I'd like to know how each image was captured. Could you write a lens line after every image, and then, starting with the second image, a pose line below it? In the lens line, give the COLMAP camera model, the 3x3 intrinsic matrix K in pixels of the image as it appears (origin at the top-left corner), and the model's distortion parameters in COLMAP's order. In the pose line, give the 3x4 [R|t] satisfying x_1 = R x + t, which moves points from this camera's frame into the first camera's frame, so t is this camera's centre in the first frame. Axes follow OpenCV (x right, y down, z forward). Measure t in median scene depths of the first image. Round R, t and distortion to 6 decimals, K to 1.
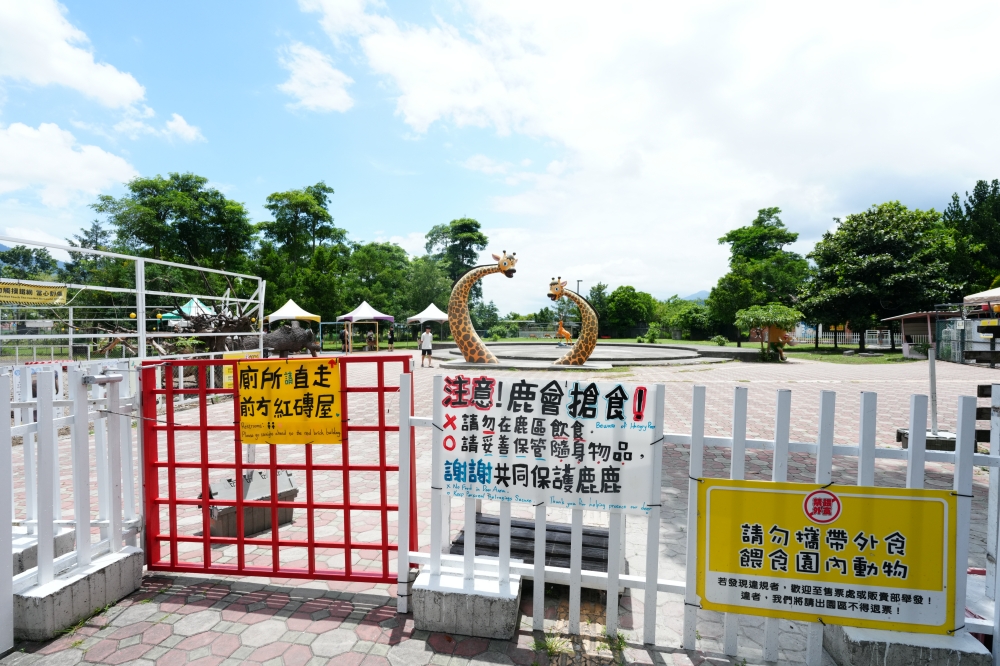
lens RADIAL K [[486.6, 0, 498.5], [0, 486.6, 332.0], [0, 0, 1]] dist [0.000542, 0.000039]
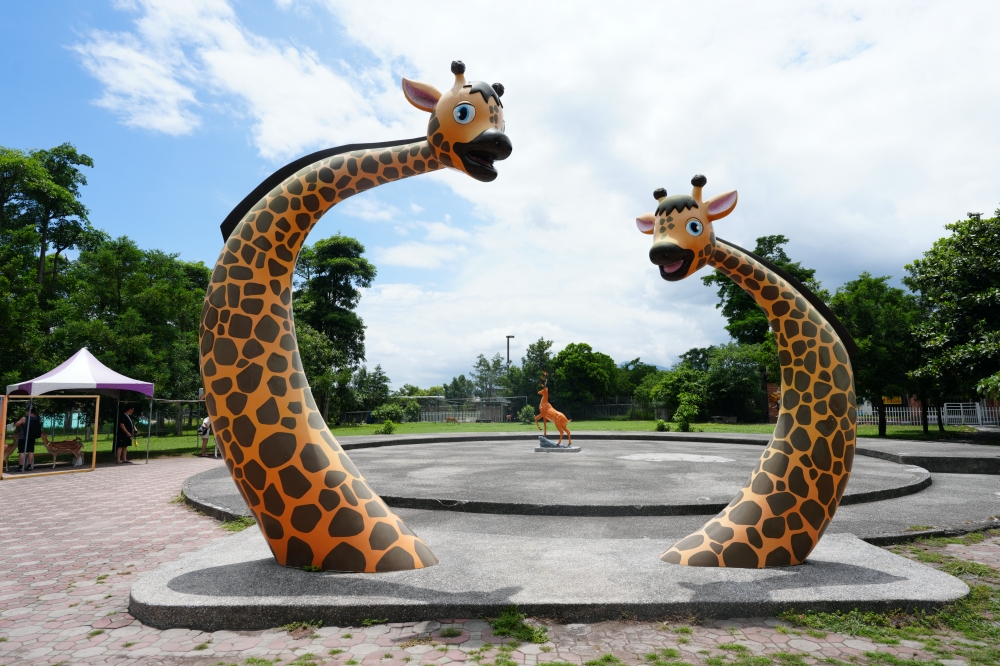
lens RADIAL K [[591.6, 0, 502.7], [0, 591.6, 330.6], [0, 0, 1]] dist [0.001420, -0.000594]
pose [[0.981156, 0.011397, 0.192883, -0.007499], [0.015005, 0.990750, -0.134868, -0.001625], [-0.192636, 0.135221, 0.971909, 0.279321]]
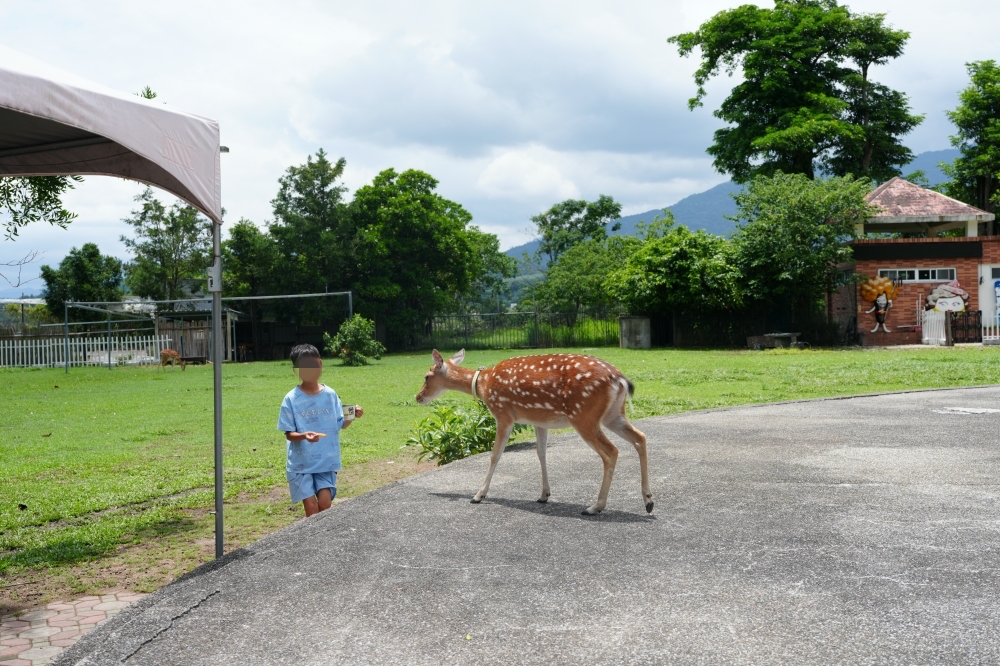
lens RADIAL K [[1002.0, 0, 500.0], [0, 1002.0, 332.8], [0, 0, 1]] dist [0.011403, 0.000000]
pose [[0.800953, -0.033171, 0.597808, -0.072476], [0.034118, 0.999370, 0.009741, -0.002531], [-0.597754, 0.012594, 0.801580, 0.669201]]
